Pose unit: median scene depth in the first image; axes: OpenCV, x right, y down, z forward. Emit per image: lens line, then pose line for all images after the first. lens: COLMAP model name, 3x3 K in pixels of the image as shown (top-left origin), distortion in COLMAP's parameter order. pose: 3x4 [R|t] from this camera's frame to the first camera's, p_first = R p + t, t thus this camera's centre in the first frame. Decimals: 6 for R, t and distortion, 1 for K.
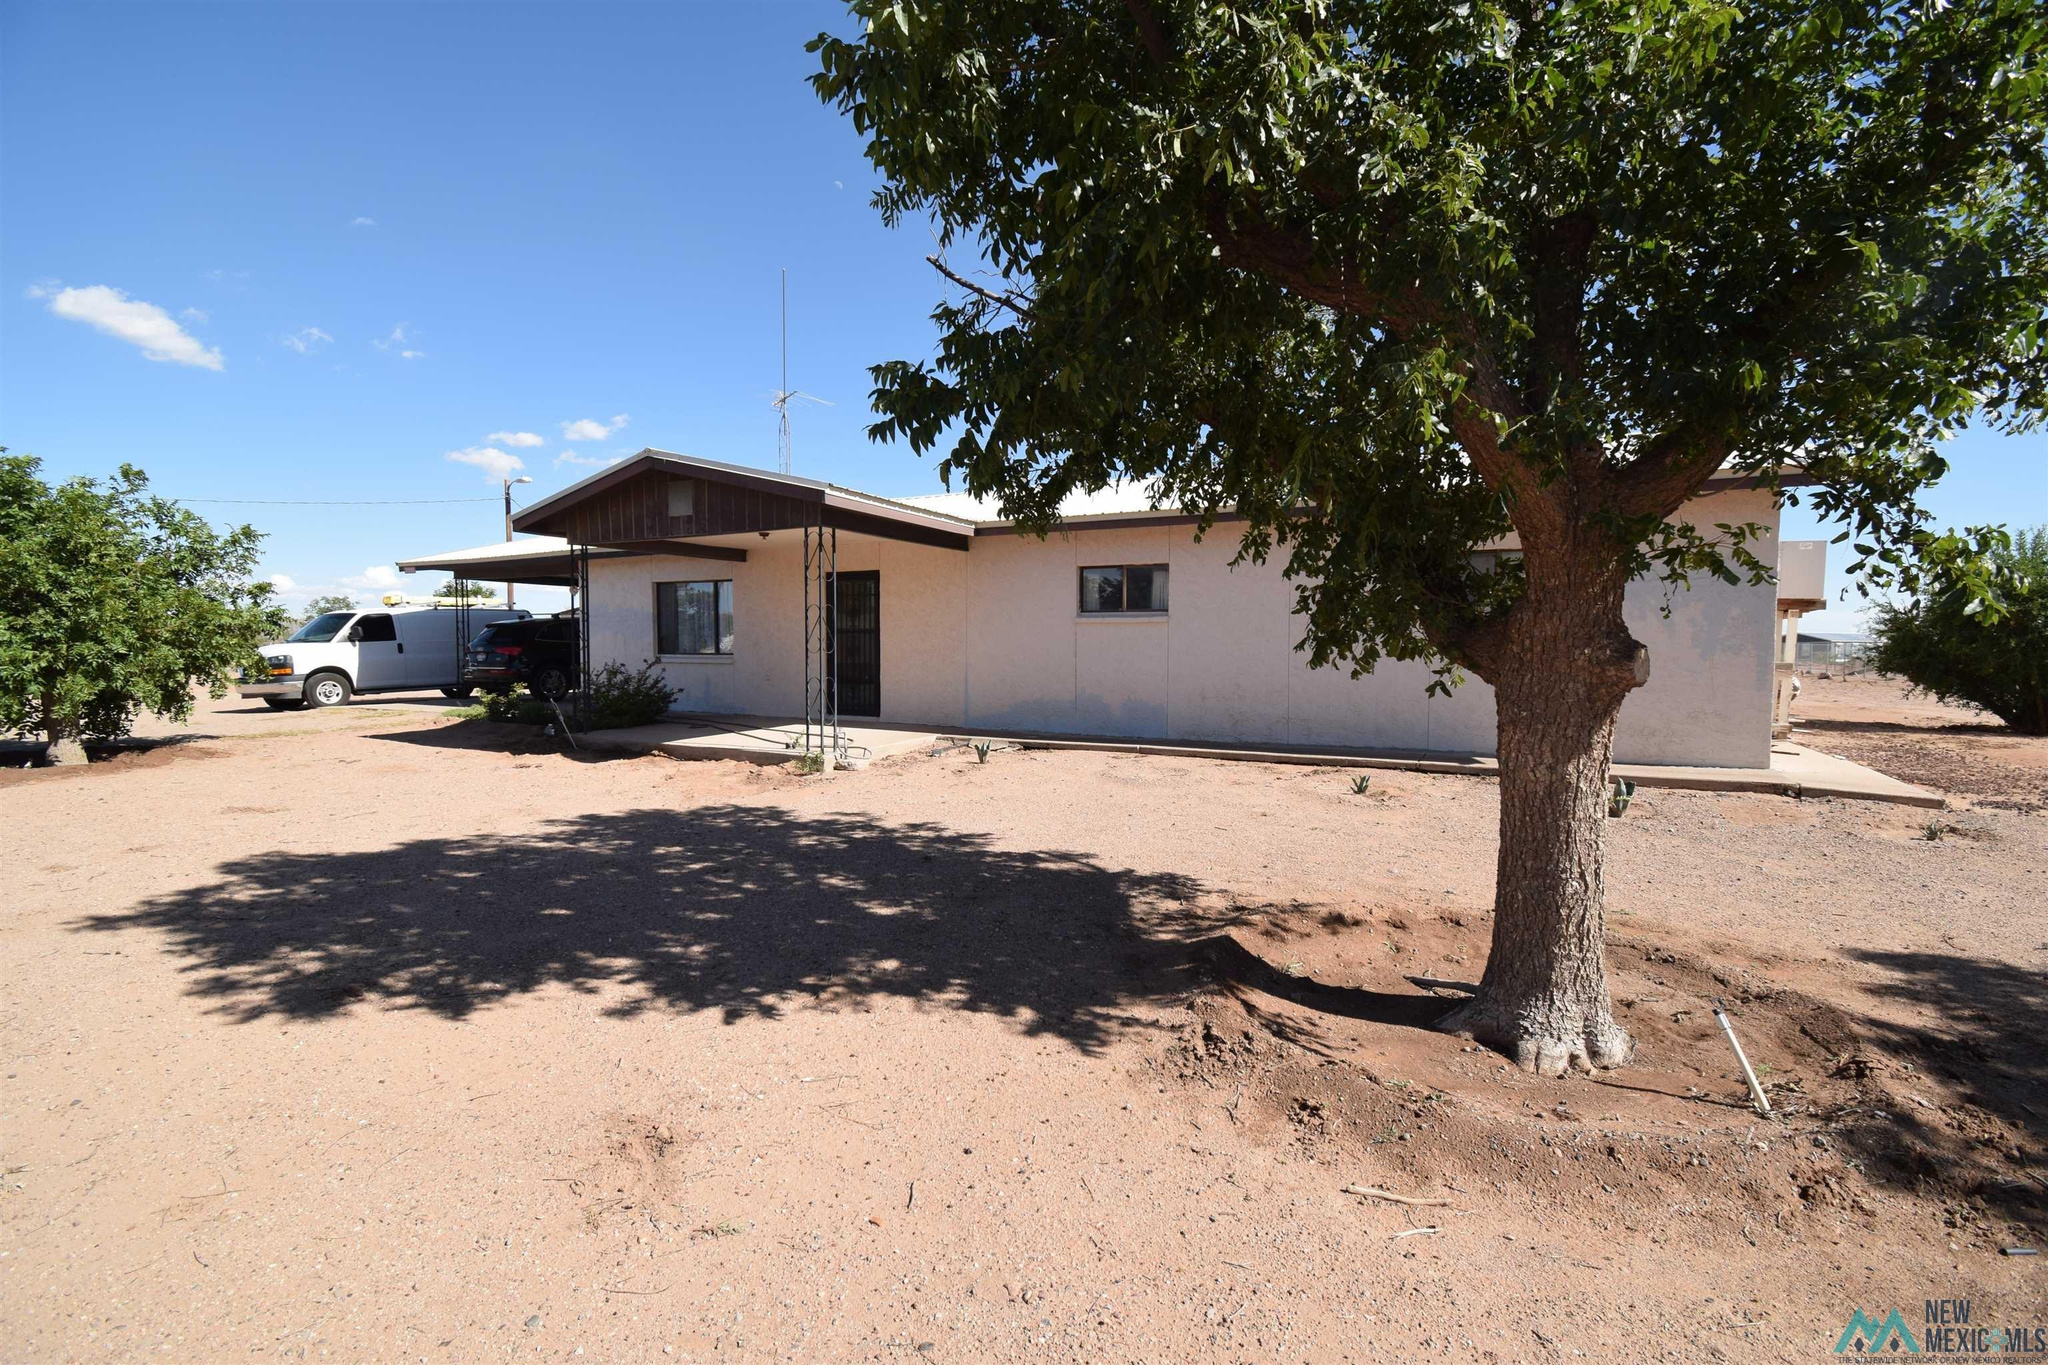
lens RADIAL K [[896.6, 0, 1024.0], [0, 896.6, 682.5], [0, 0, 1]] dist [0.018434, -0.026726]
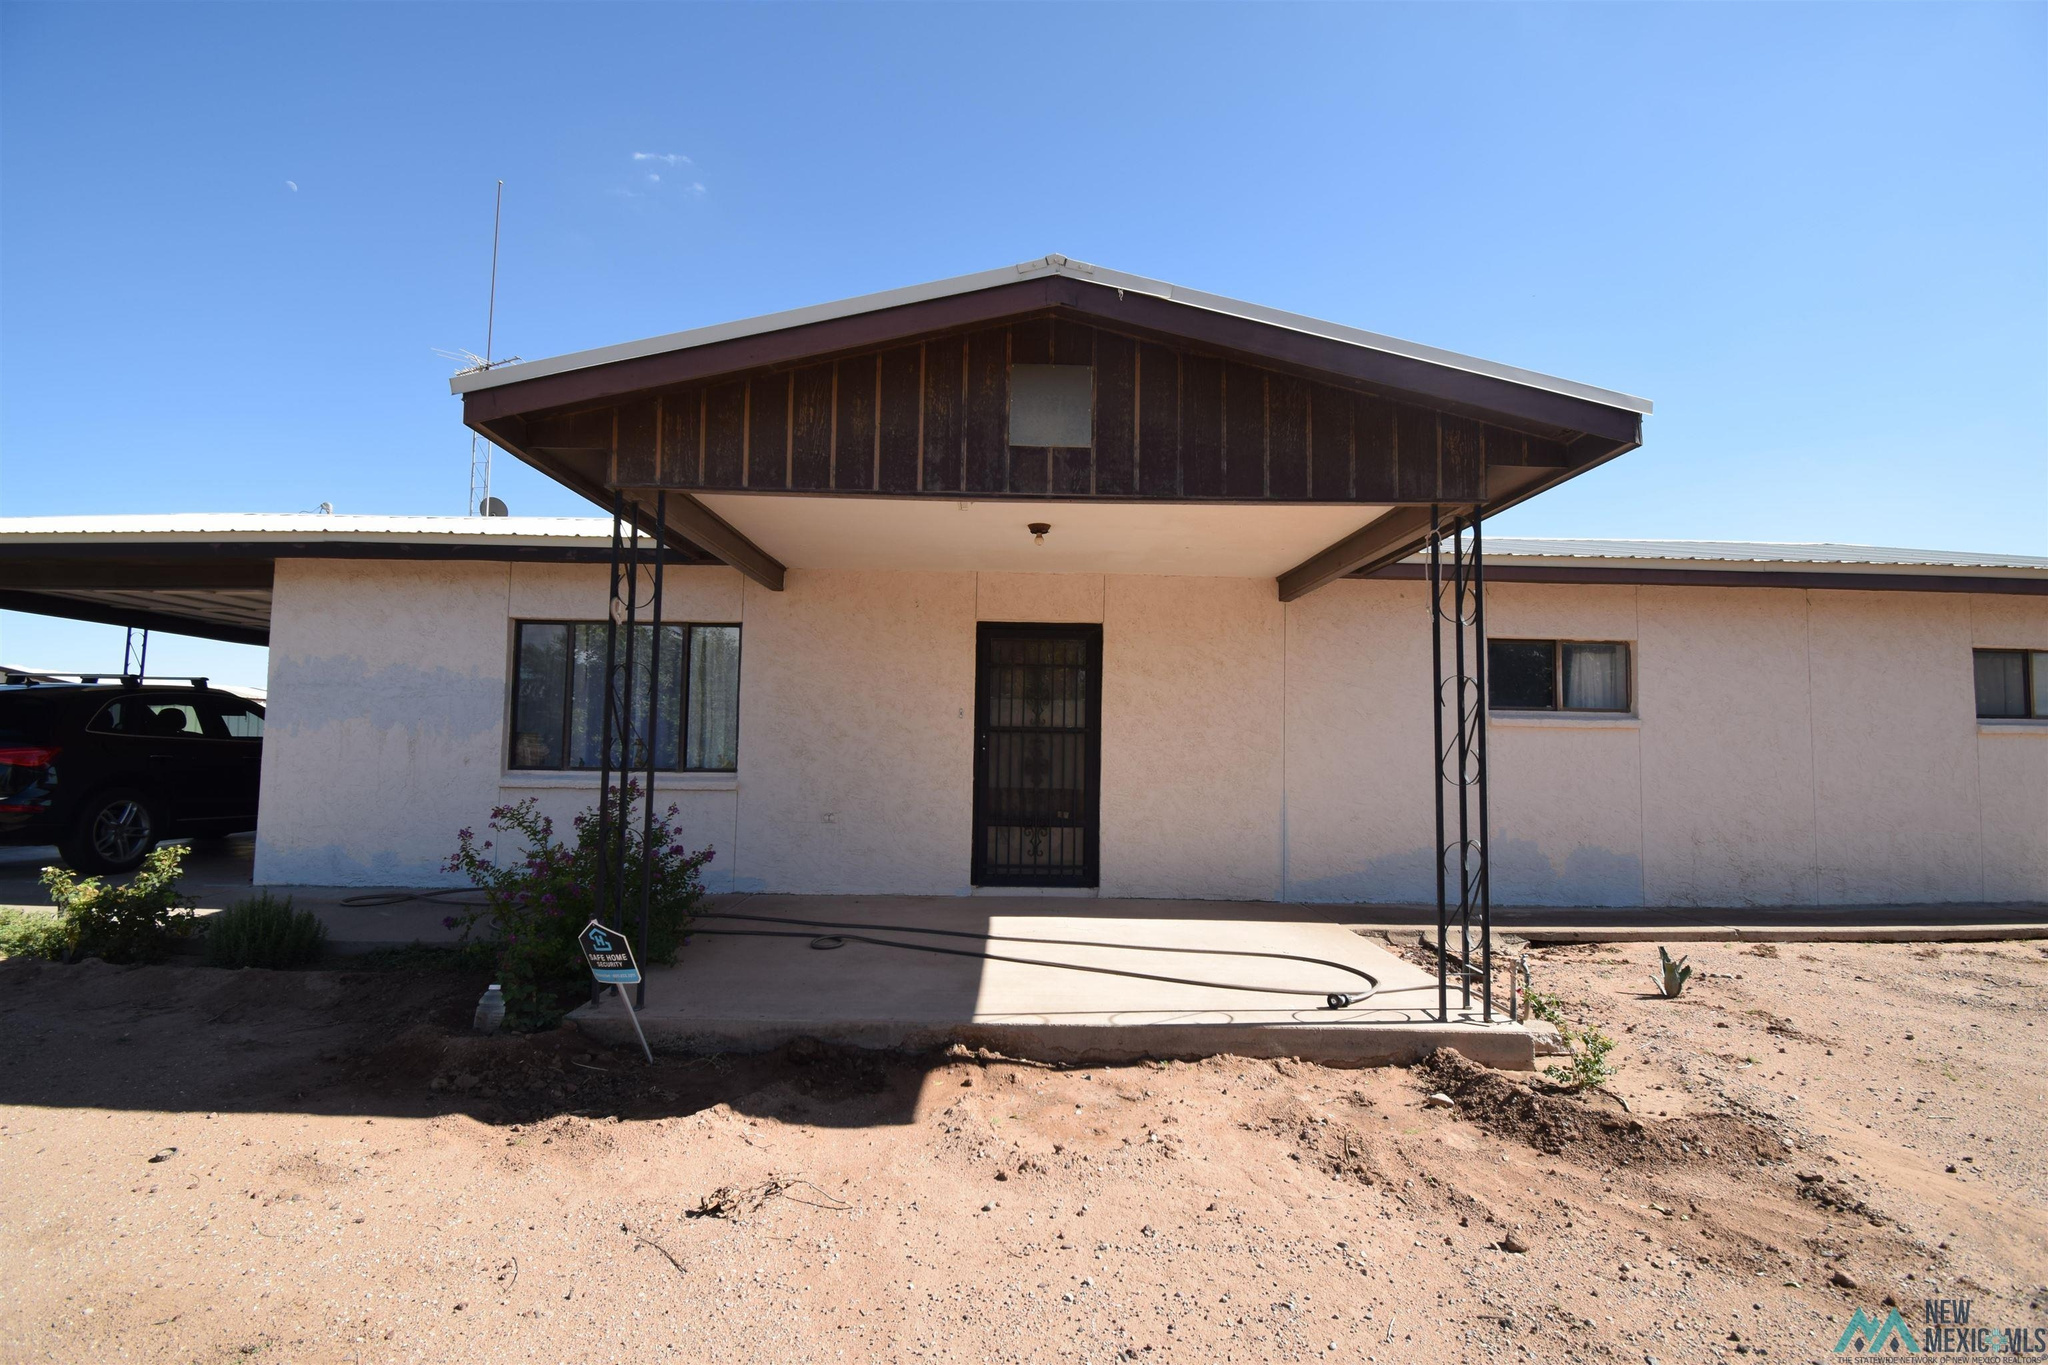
lens RADIAL K [[904.2, 0, 1024.0], [0, 904.2, 682.5], [0, 0, 1]] dist [0.019390, -0.026101]
pose [[0.875317, 0.044317, 0.481514, -1.354588], [0.008851, 0.994156, -0.107589, -0.078723], [-0.483468, 0.098436, 0.869810, 1.522134]]
